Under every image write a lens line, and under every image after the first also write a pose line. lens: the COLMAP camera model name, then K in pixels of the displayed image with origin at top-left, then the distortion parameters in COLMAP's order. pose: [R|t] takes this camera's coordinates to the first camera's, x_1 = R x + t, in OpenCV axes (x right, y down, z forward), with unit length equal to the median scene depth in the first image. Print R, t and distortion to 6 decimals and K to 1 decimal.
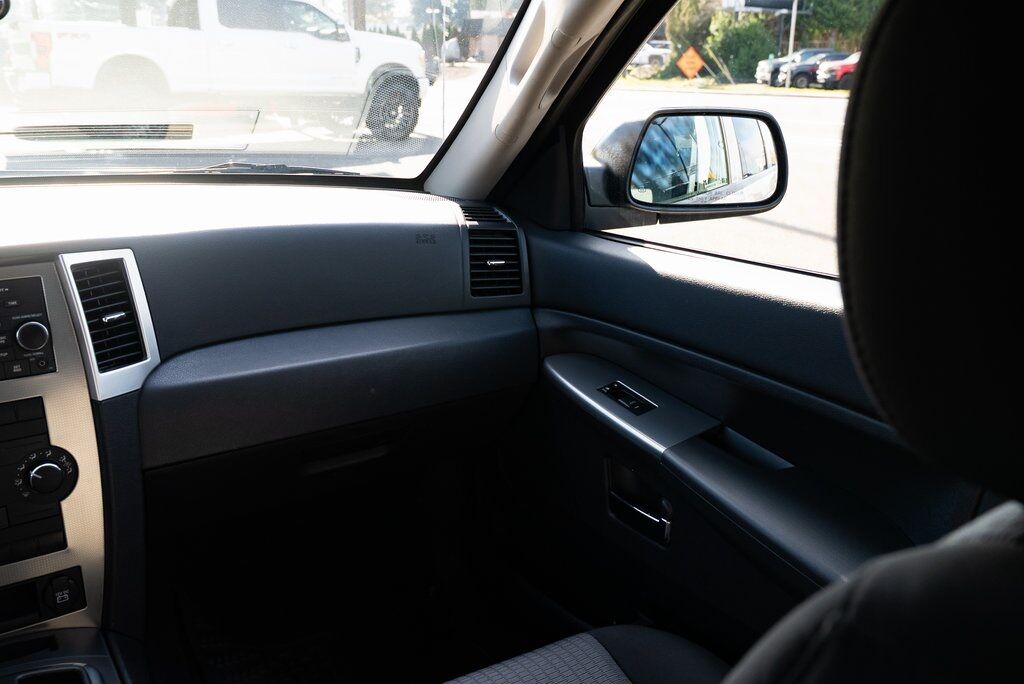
lens RADIAL K [[948.1, 0, 514.0], [0, 948.1, 338.3], [0, 0, 1]] dist [0.001068, 0.000000]
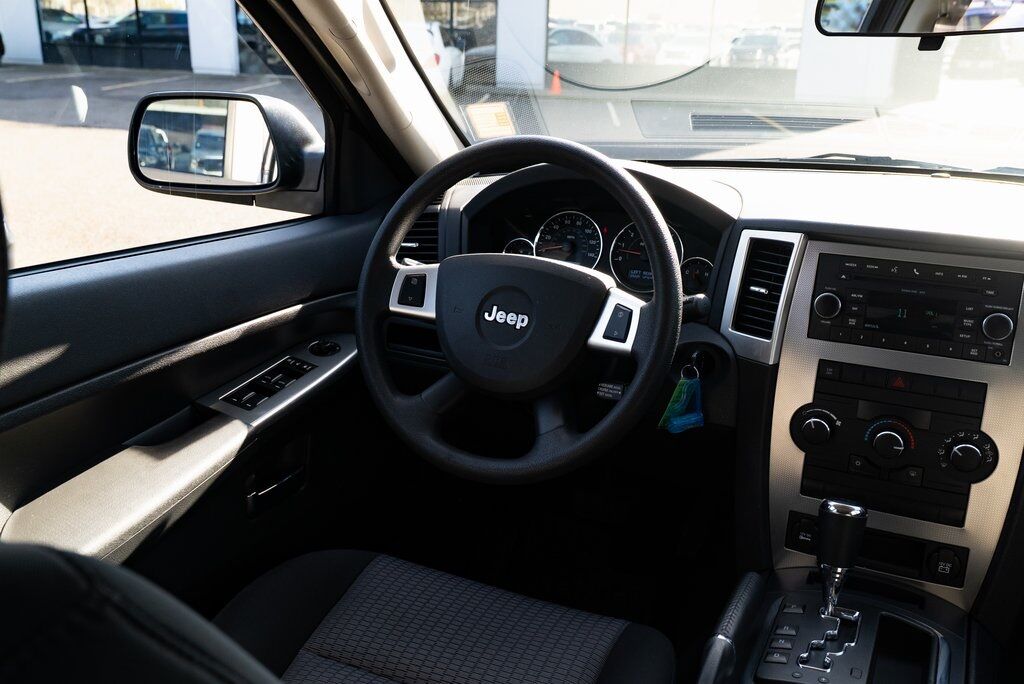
lens RADIAL K [[948.1, 0, 511.1], [0, 948.1, 347.1], [0, 0, 1]] dist [0.001068, 0.000000]
pose [[0.519598, 0.267249, -0.811539, 0.056413], [-0.258829, 0.954427, 0.148585, 0.002012], [0.814264, 0.132845, 0.565090, -0.027529]]
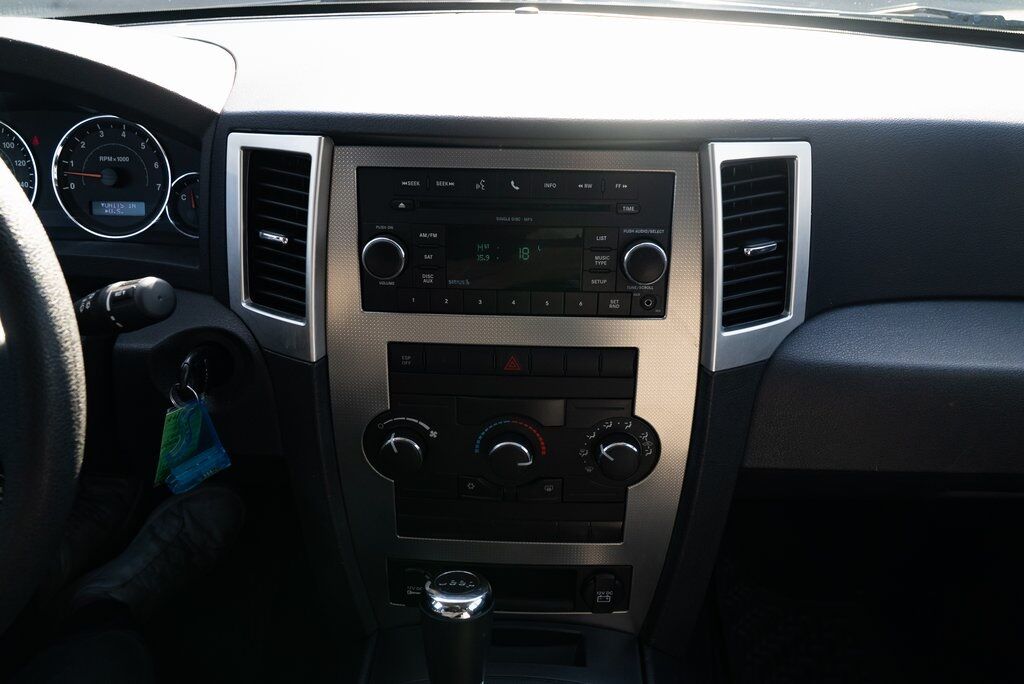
lens RADIAL K [[778.8, 0, 509.9], [0, 778.8, 335.9], [0, 0, 1]] dist [-0.024329, 0.019885]
pose [[0.818620, 0.285346, -0.498436, -0.225968], [-0.168799, 0.949055, 0.266086, -0.062144], [0.548970, -0.133688, 0.825082, 0.372093]]
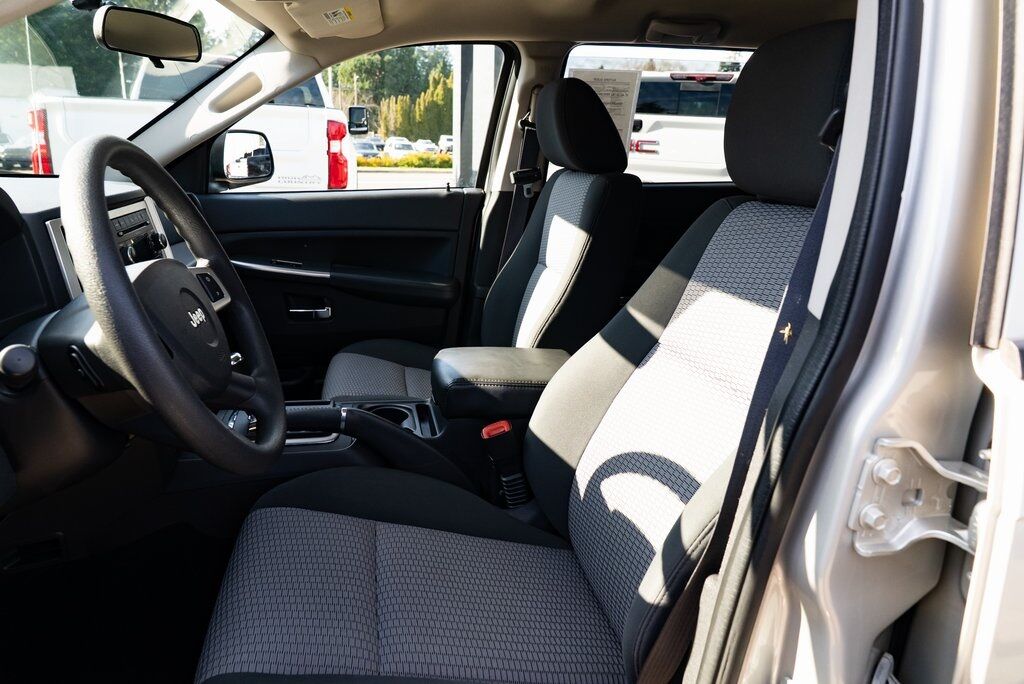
lens RADIAL K [[697.7, 0, 508.6], [0, 697.7, 339.2], [0, 0, 1]] dist [-0.033203, 0.021287]
pose [[0.359790, -0.245076, 0.900272, -1.108019], [0.243873, 0.956046, 0.162796, 0.089157], [-0.900598, 0.160980, 0.403743, -0.047747]]
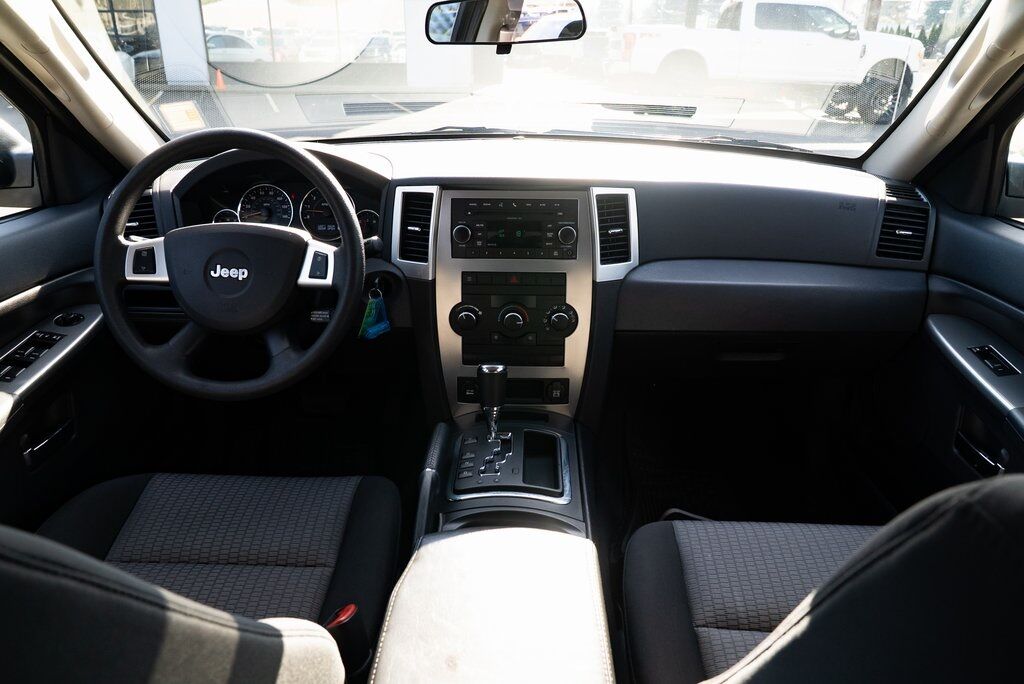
lens RADIAL K [[697.7, 0, 515.3], [0, 697.7, 340.0], [0, 0, 1]] dist [-0.033203, 0.021287]
pose [[0.827601, 0.220435, -0.516223, 0.061355], [-0.163812, 0.974477, 0.153495, 0.002802], [0.536883, -0.042469, 0.842587, -0.055530]]
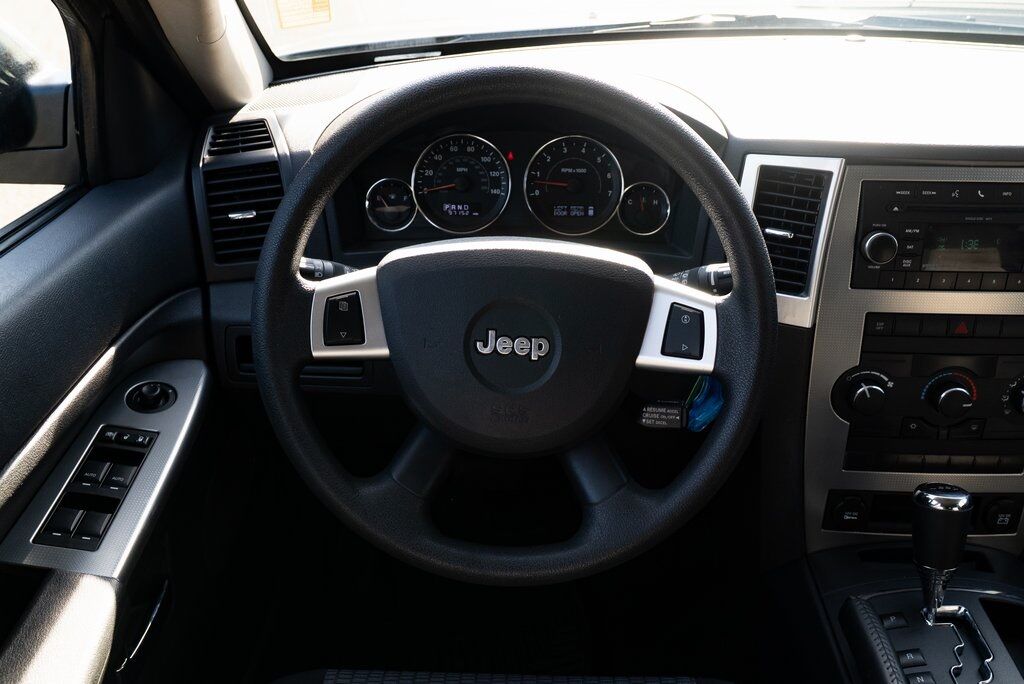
lens RADIAL K [[948.1, 0, 509.7], [0, 948.1, 335.2], [0, 0, 1]] dist [0.001068, 0.000000]
pose [[0.825269, 0.267045, -0.497612, -0.362199], [-0.166998, 0.957127, 0.236686, -0.036771], [0.539484, -0.112229, 0.834483, -0.031213]]
